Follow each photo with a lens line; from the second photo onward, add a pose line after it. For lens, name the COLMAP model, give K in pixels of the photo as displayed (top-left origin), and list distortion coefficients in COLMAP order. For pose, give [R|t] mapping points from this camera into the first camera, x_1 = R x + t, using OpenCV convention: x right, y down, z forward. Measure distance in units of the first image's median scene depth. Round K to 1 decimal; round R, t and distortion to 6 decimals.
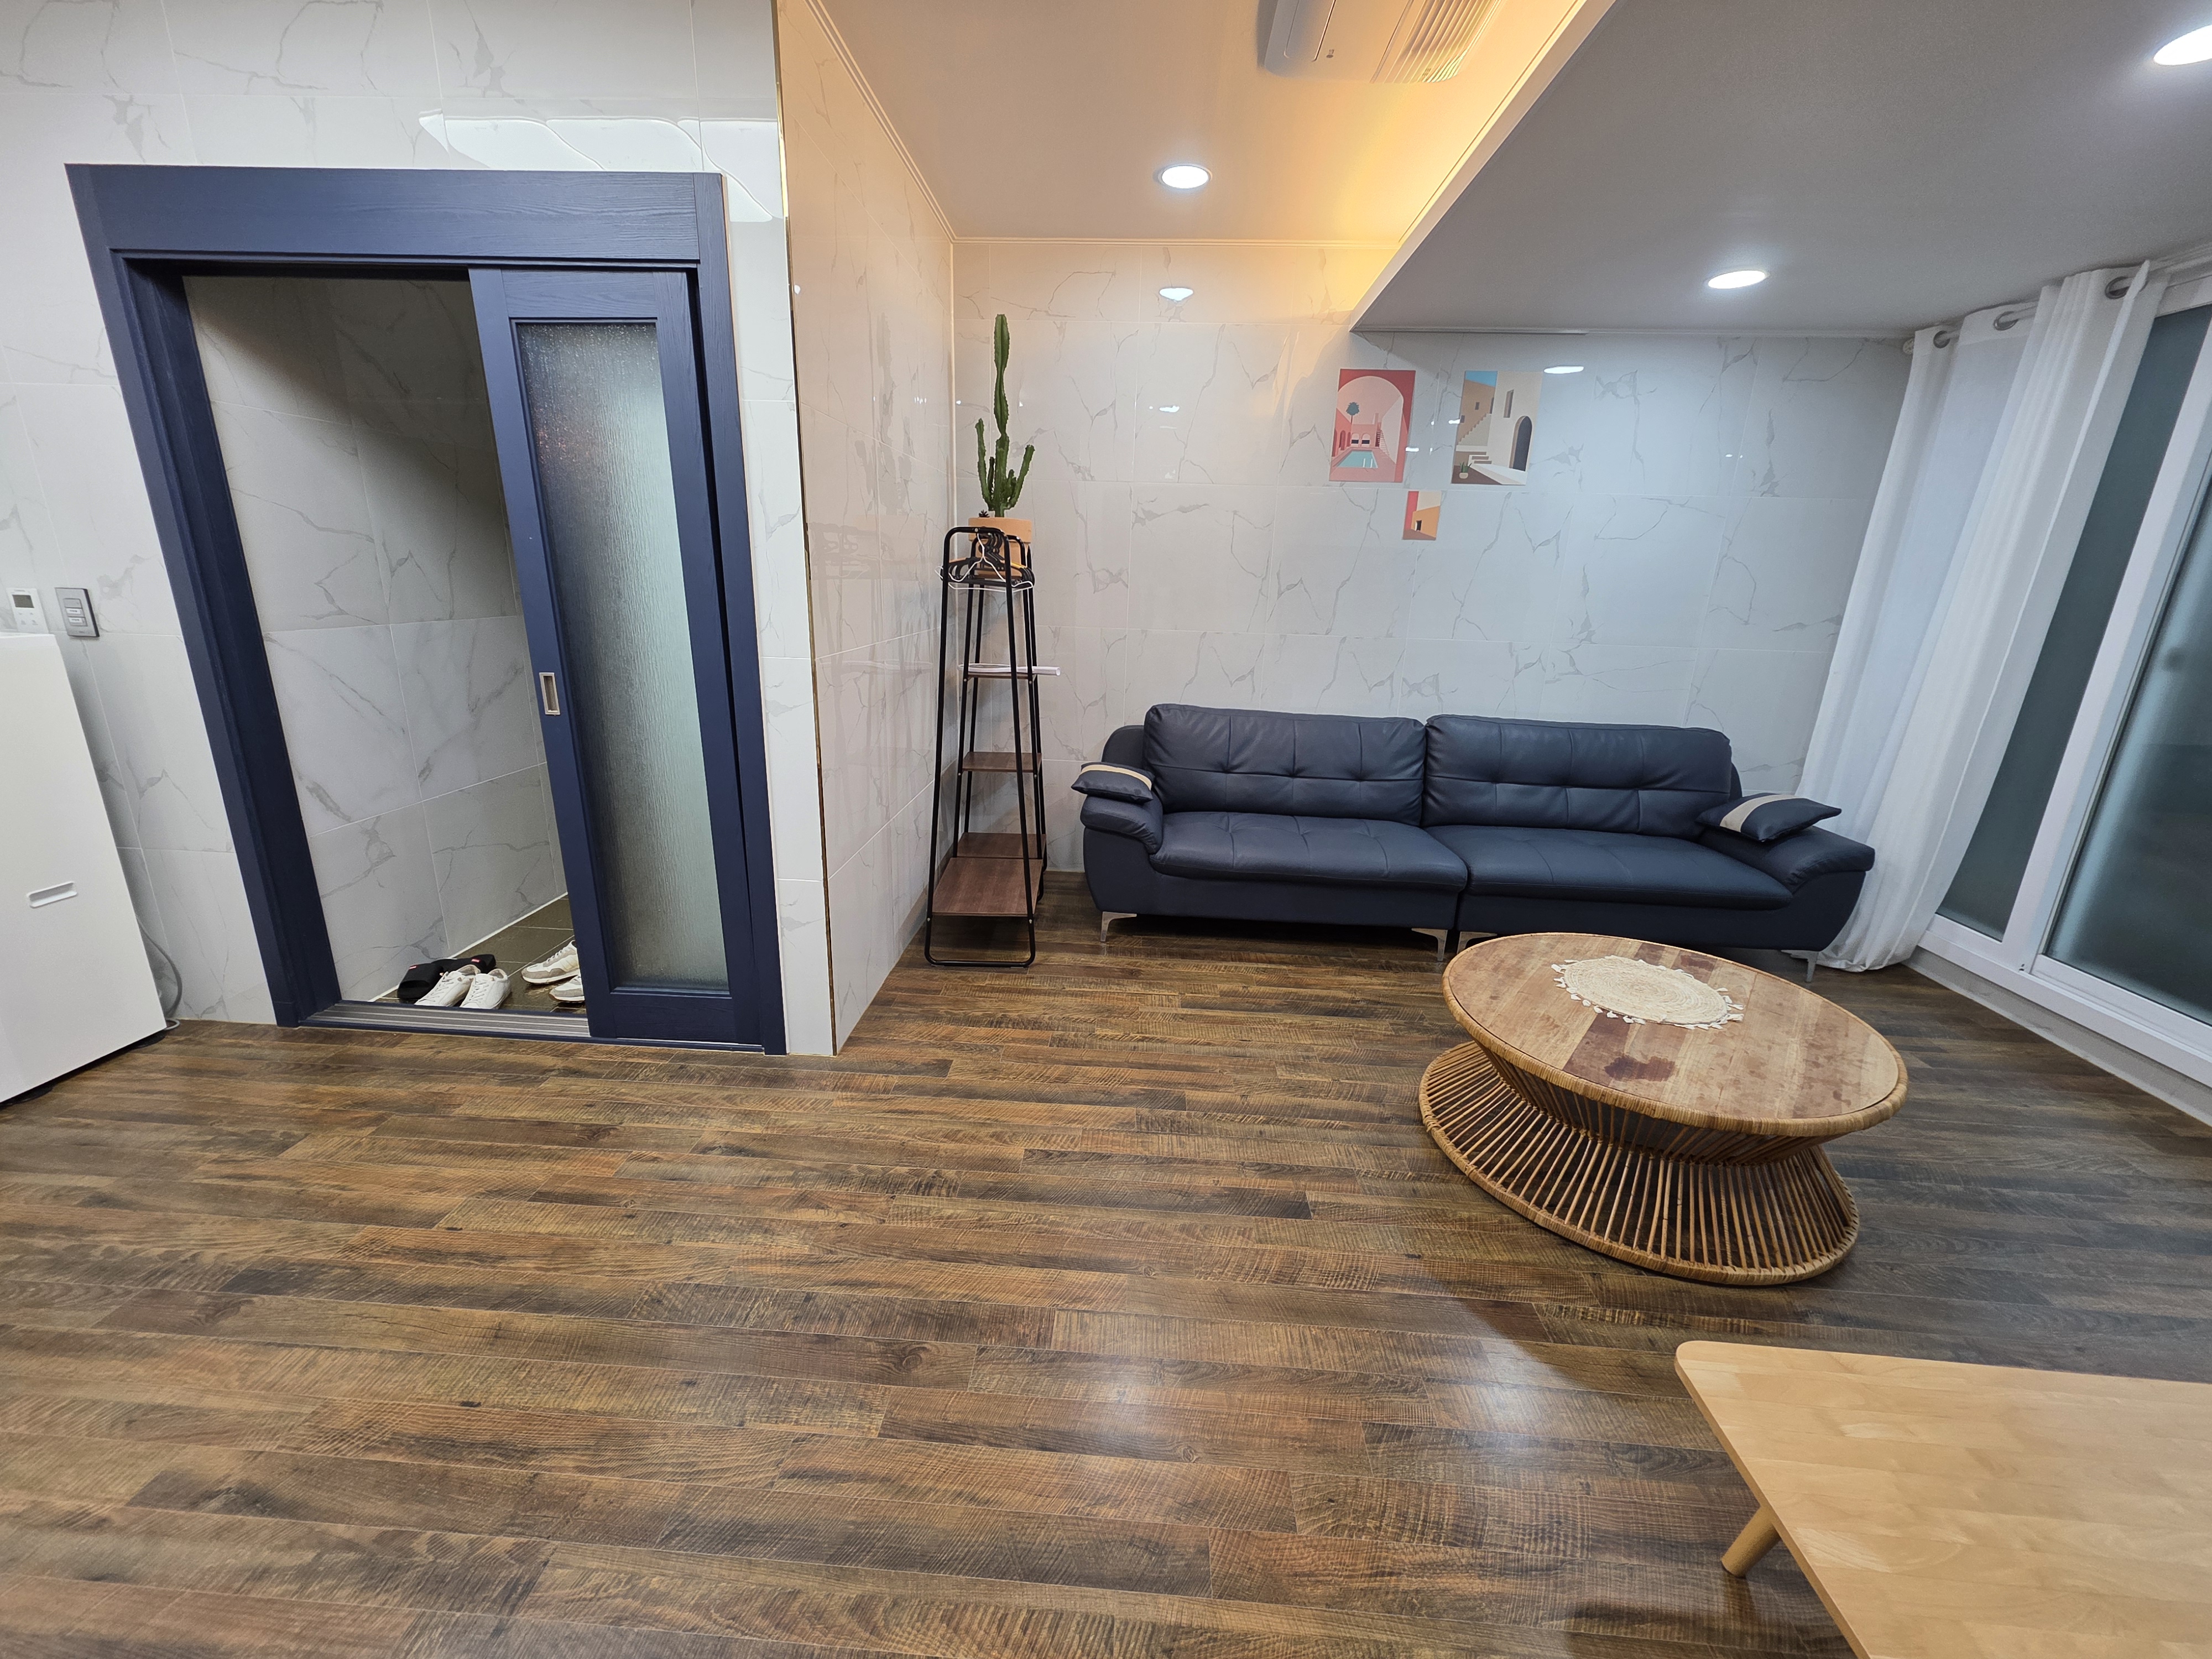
lens RADIAL K [[885.1, 0, 1096.5], [0, 885.1, 830.8], [0, 0, 1]] dist [0.001087, -0.000638]
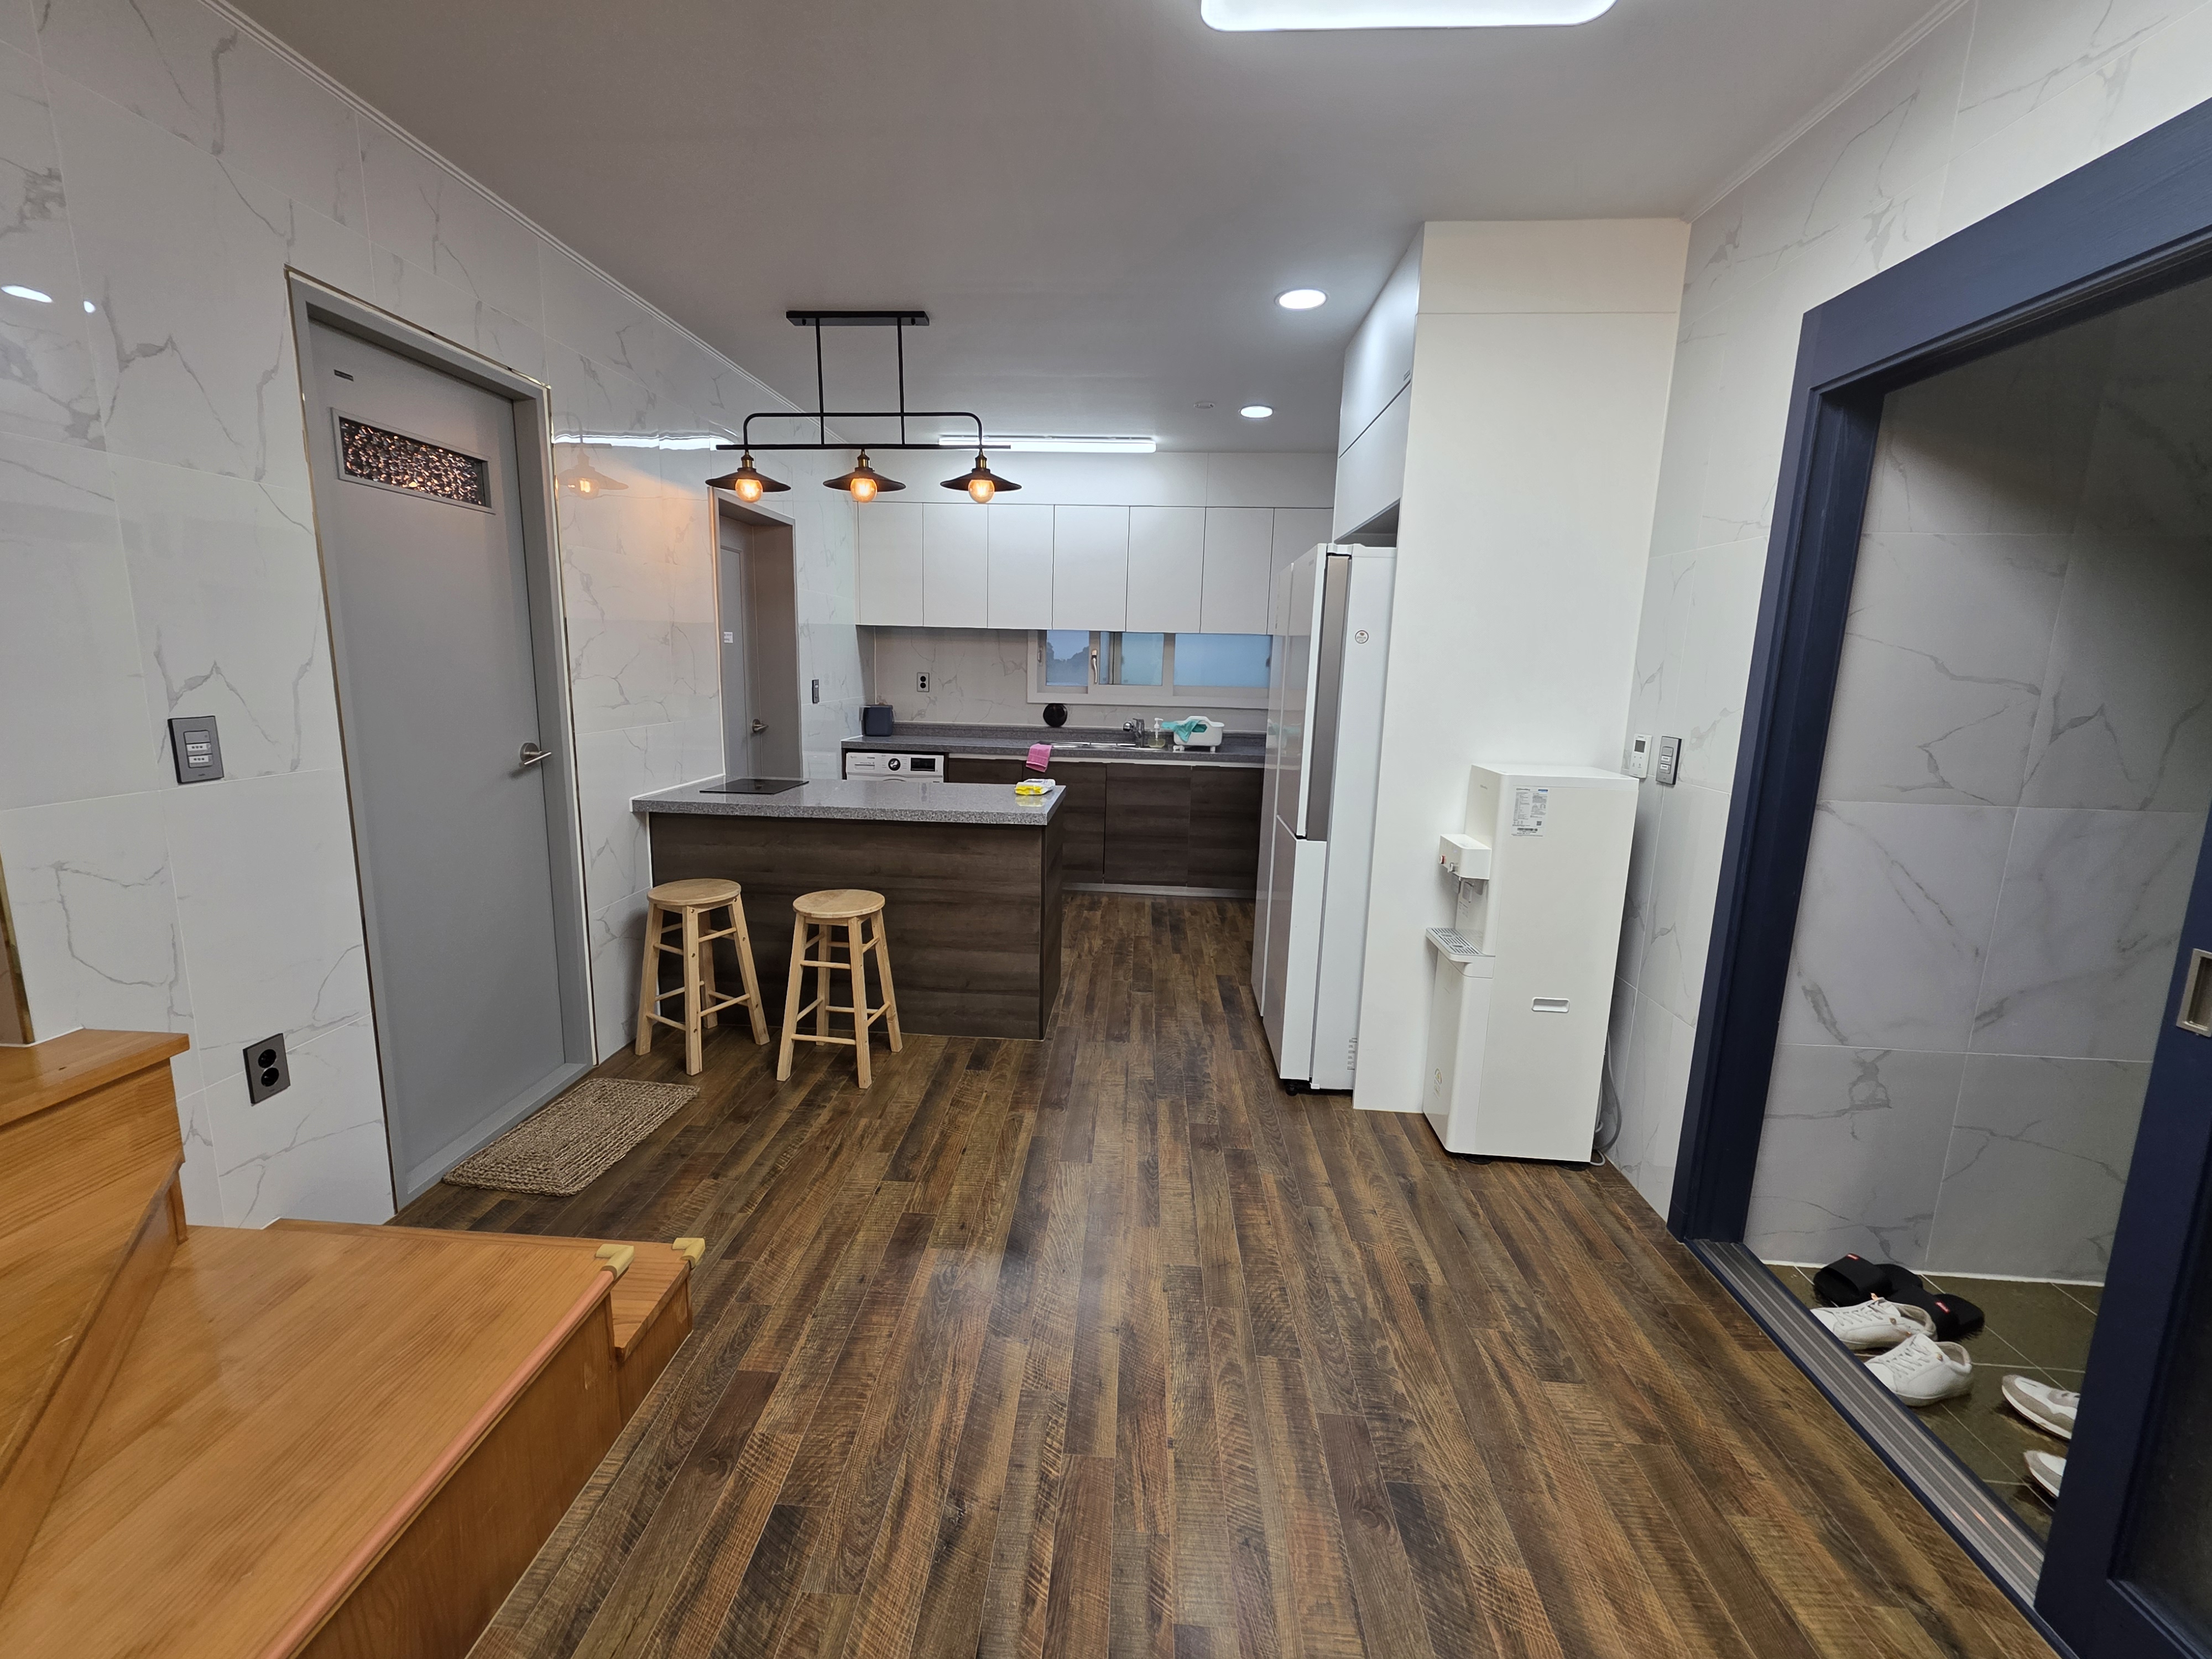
lens RADIAL K [[885.1, 0, 1095.6], [0, 885.1, 808.9], [0, 0, 1]] dist [0.001087, -0.000638]
pose [[-0.002359, 0.138244, -0.990395, -0.129695], [-0.301615, 0.944176, 0.132511, -0.128050], [0.953427, 0.299031, 0.039469, 0.342693]]
